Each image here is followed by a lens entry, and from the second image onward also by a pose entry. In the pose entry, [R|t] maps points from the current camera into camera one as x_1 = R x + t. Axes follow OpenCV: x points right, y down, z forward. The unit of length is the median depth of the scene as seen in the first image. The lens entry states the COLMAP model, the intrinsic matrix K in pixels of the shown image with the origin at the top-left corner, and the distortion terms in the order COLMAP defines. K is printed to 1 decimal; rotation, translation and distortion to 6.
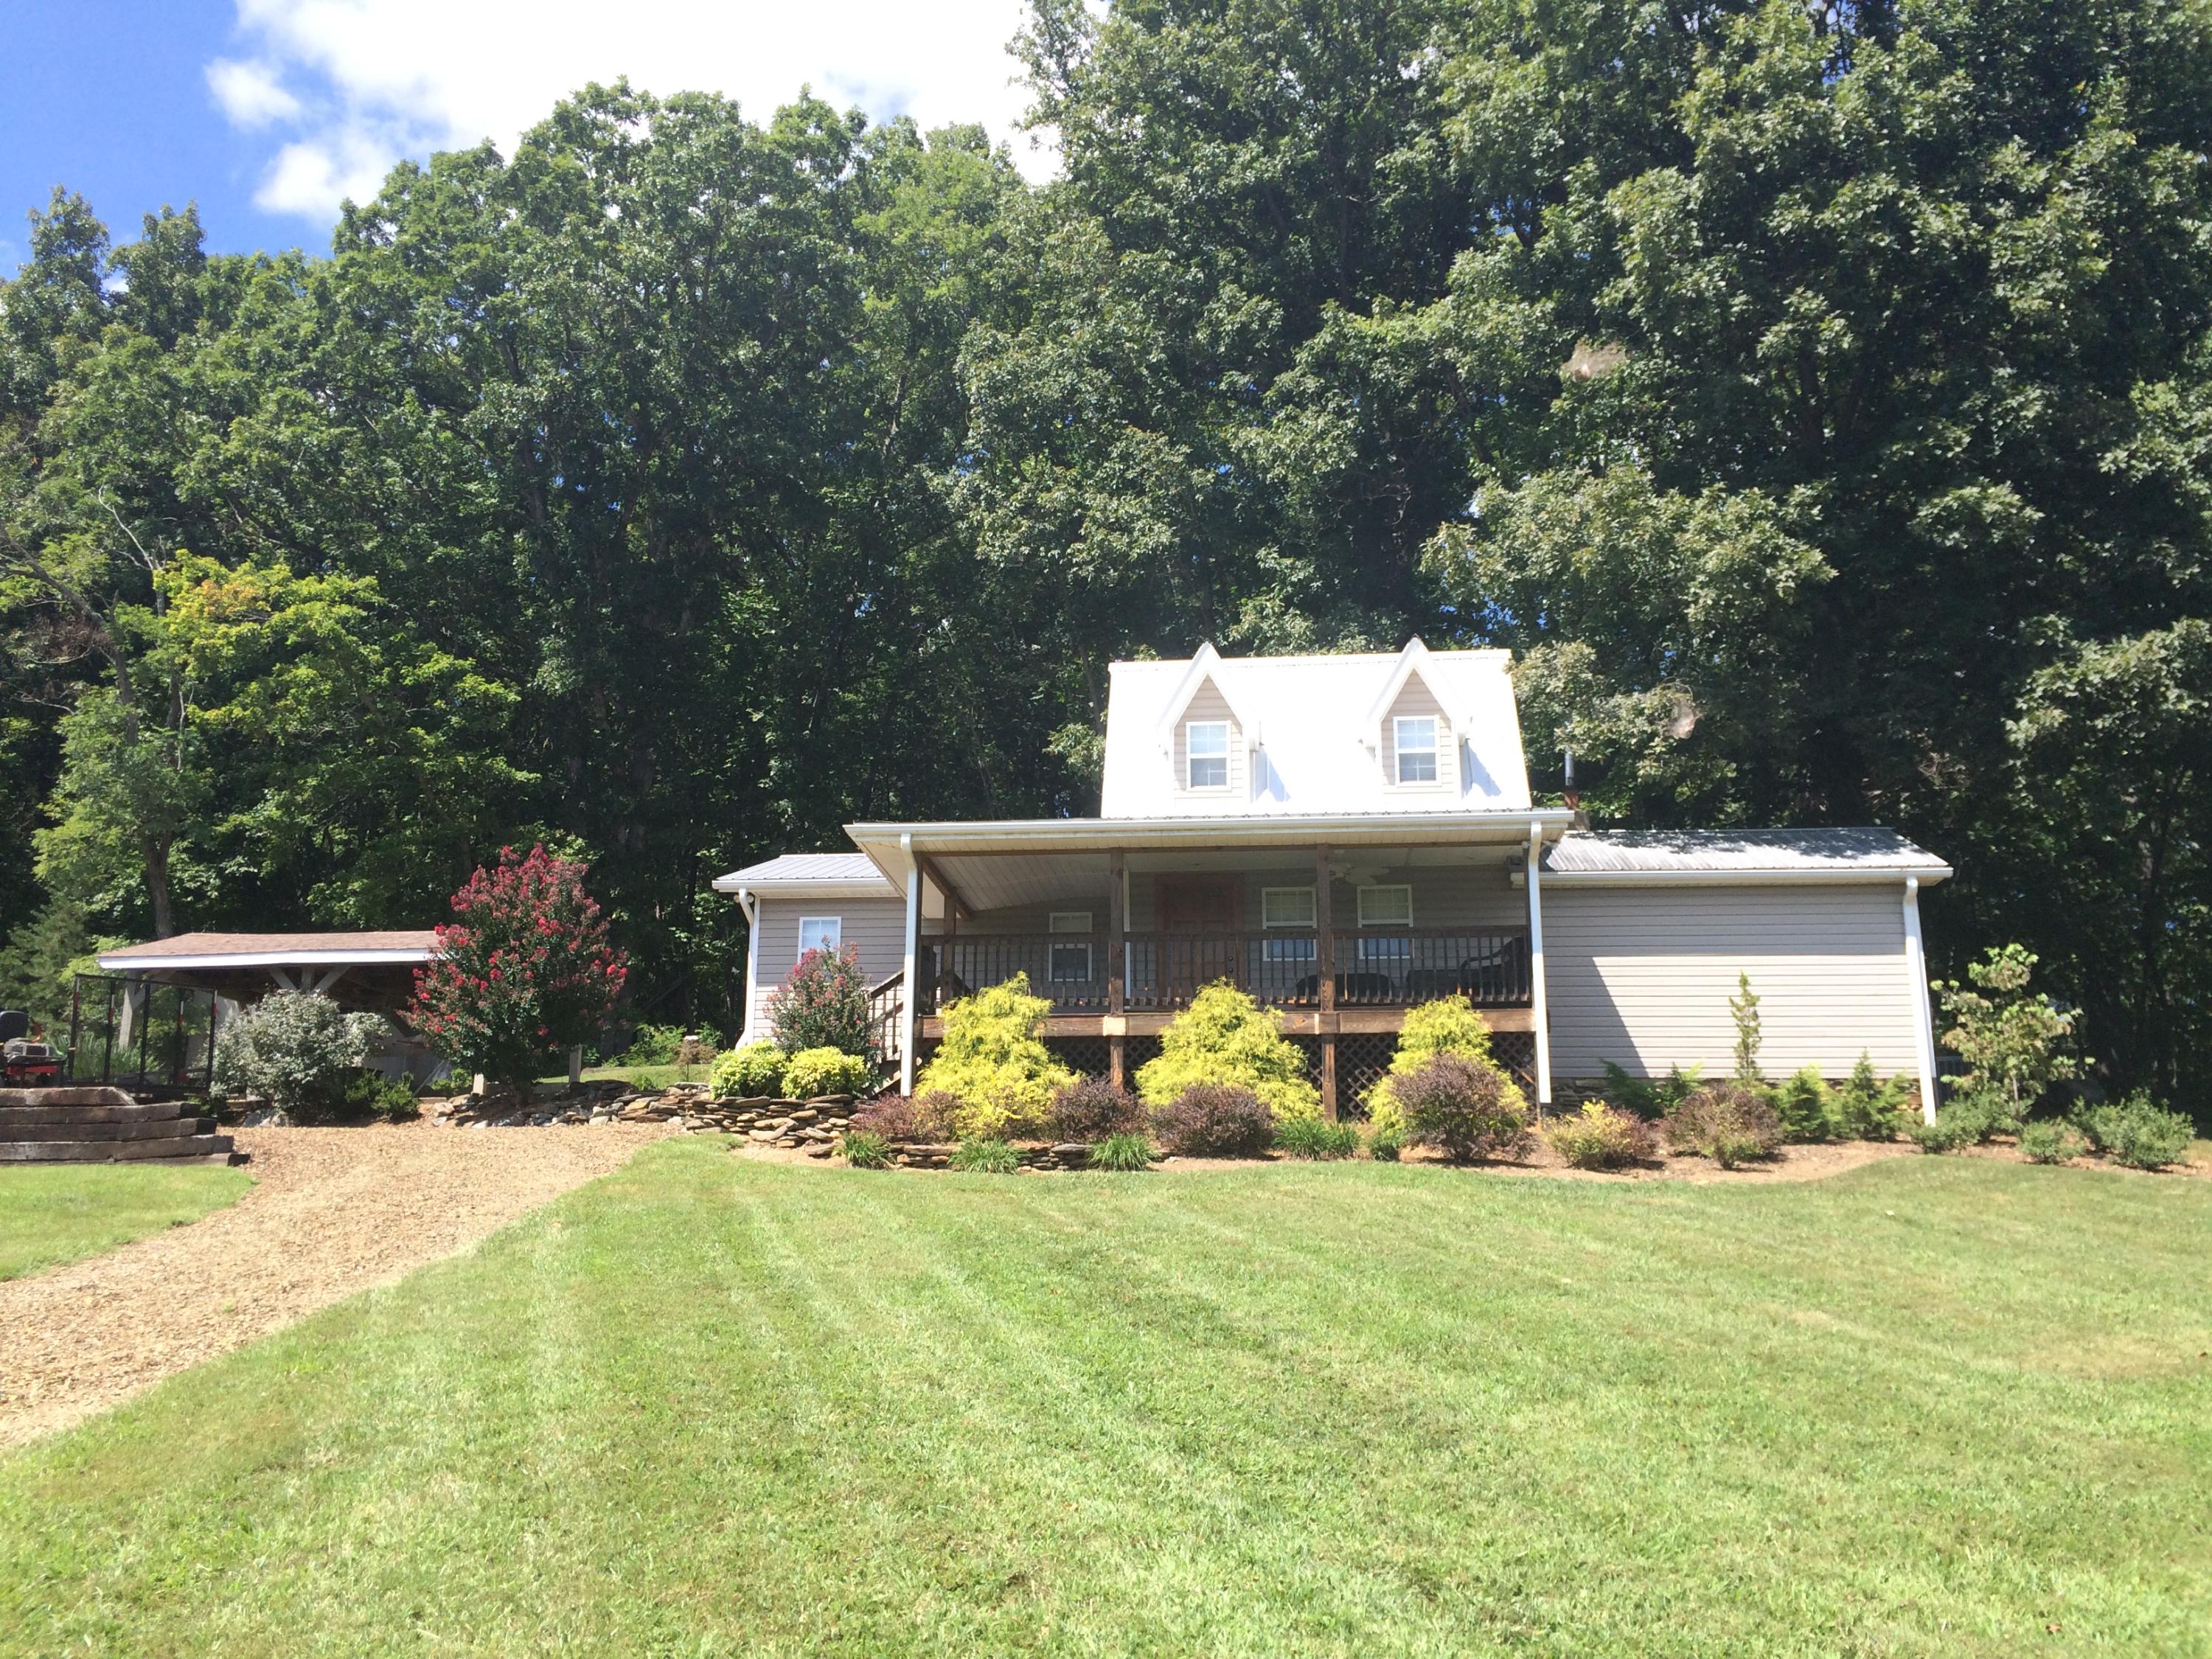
lens RADIAL K [[1910.2, 0, 1106.0], [0, 1910.2, 829.5], [0, 0, 1]] dist [0.054591, -0.060953]
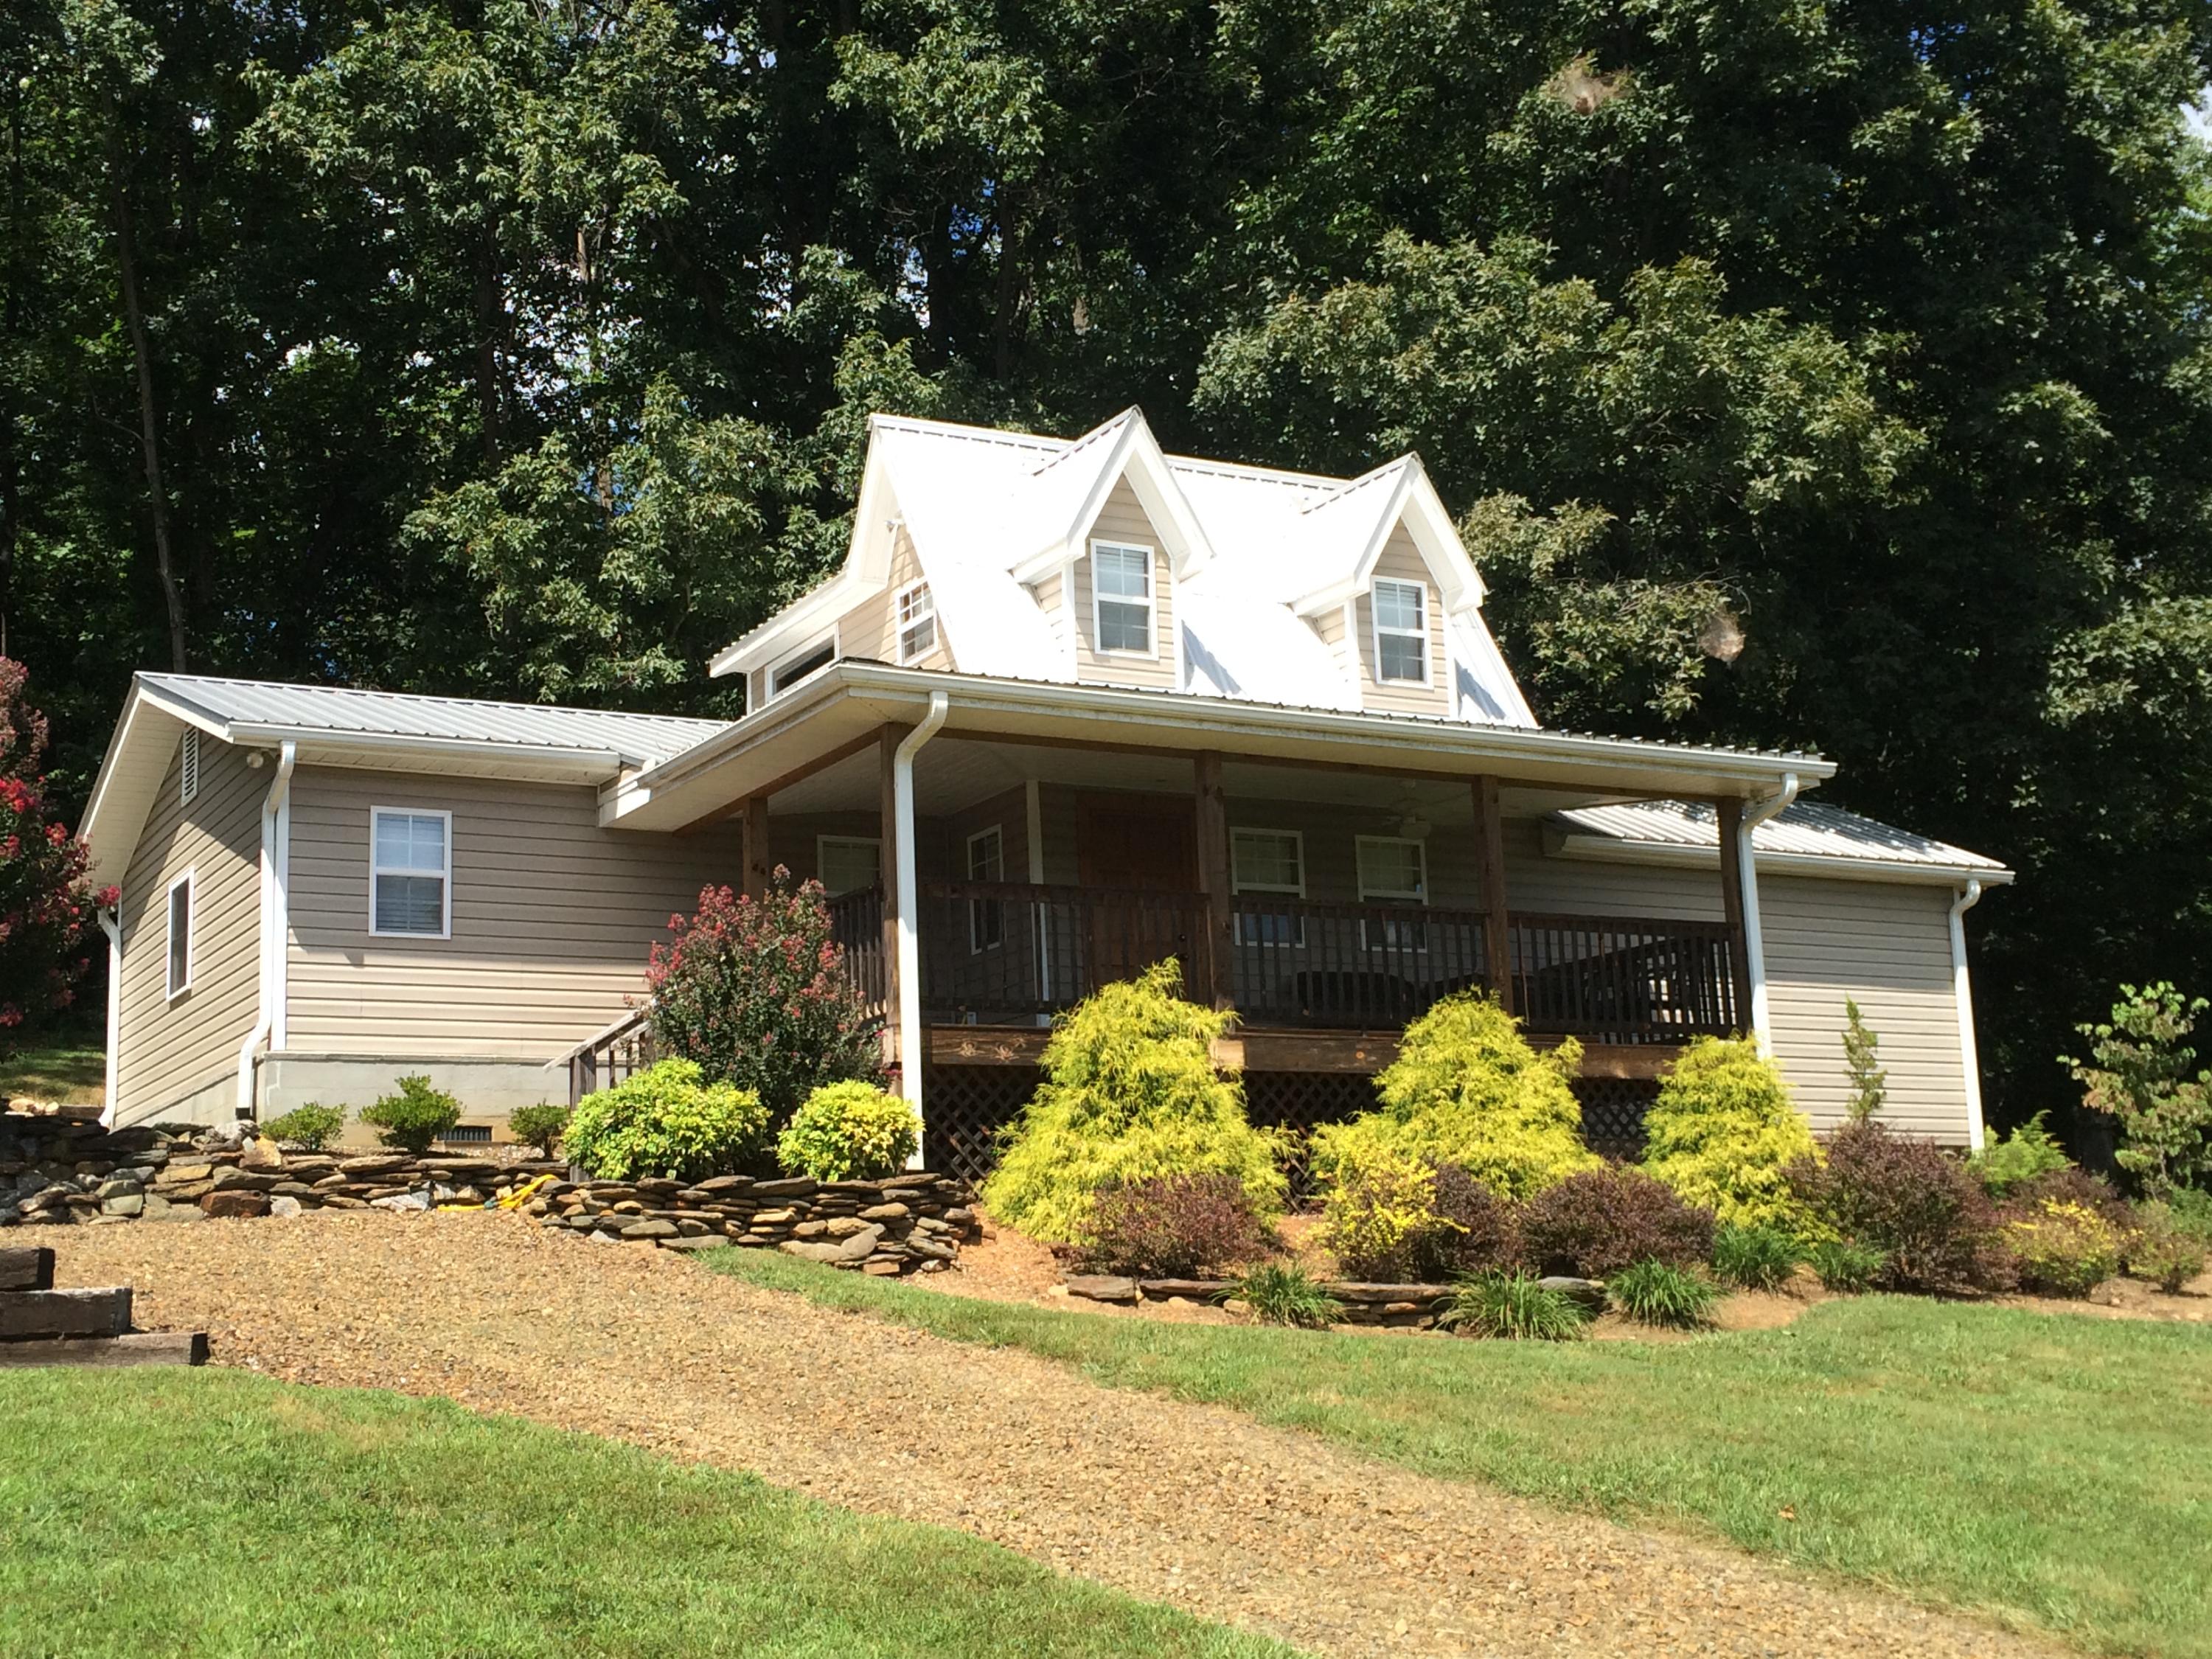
lens RADIAL K [[2699.3, 0, 1106.0], [0, 2699.3, 829.5], [0, 0, 1]] dist [0.019048, 0.003424]
pose [[0.813406, 0.075960, 0.576715, -0.543071], [-0.103934, 0.994462, 0.015609, 0.026593], [-0.572336, -0.072637, 0.816796, 0.366093]]
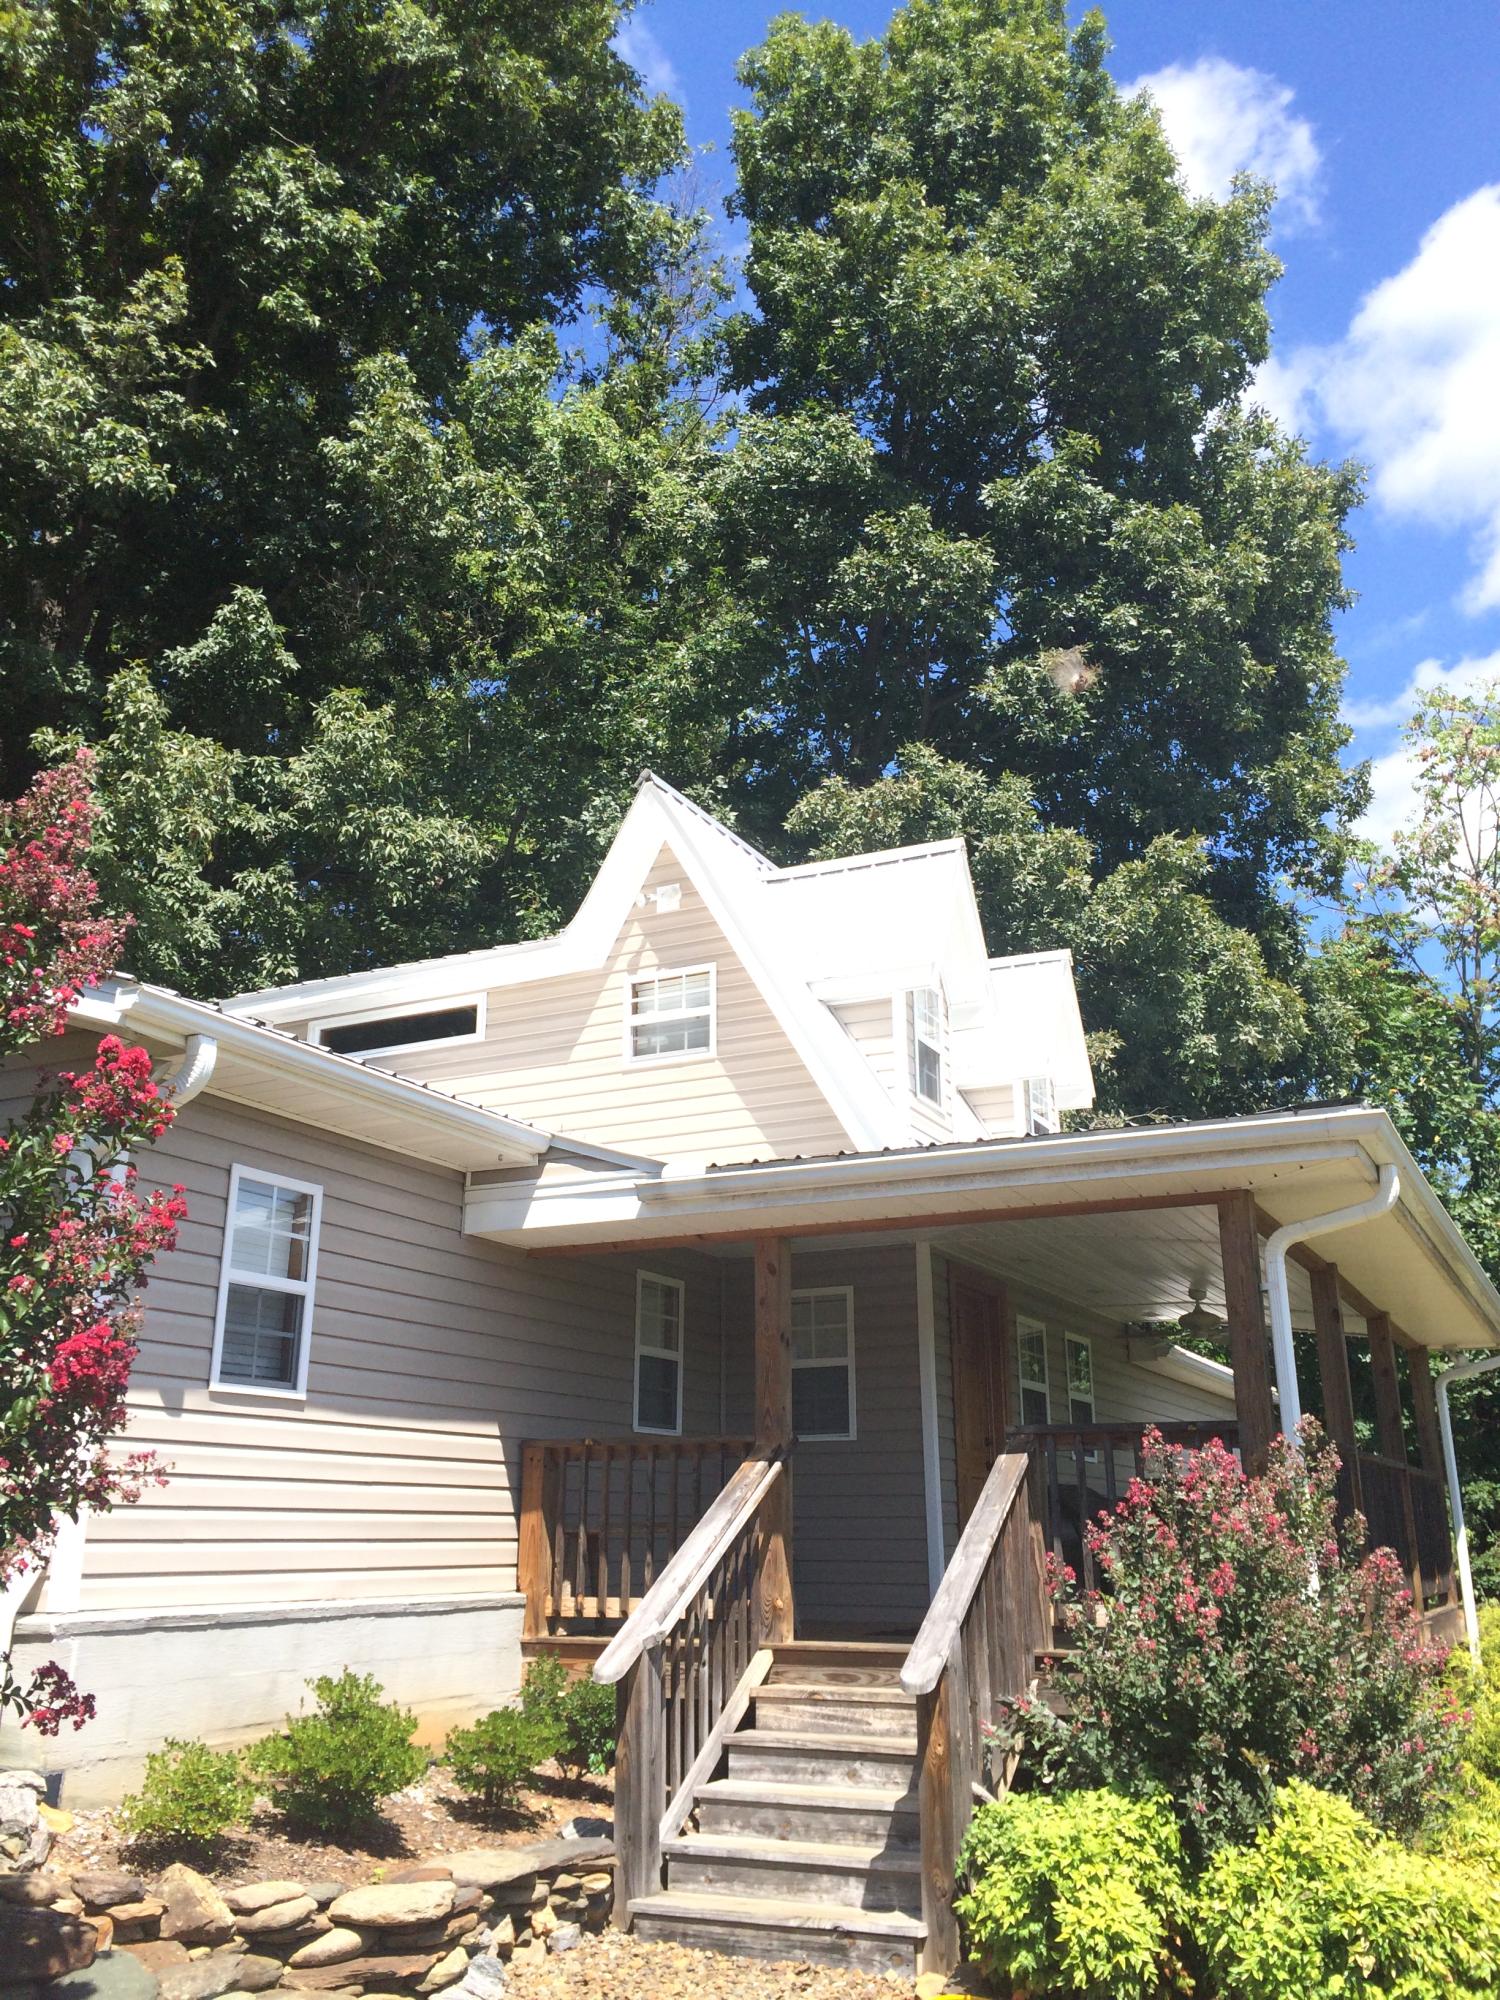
lens RADIAL K [[1727.1, 0, 750.0], [0, 1727.1, 1000.0], [0, 0, 1]] dist [0.054591, -0.060953]
pose [[0.335785, 0.277890, 0.900014, -0.504196], [-0.219642, 0.952251, -0.212073, 0.080699], [-0.915973, -0.126470, 0.380788, 1.060421]]
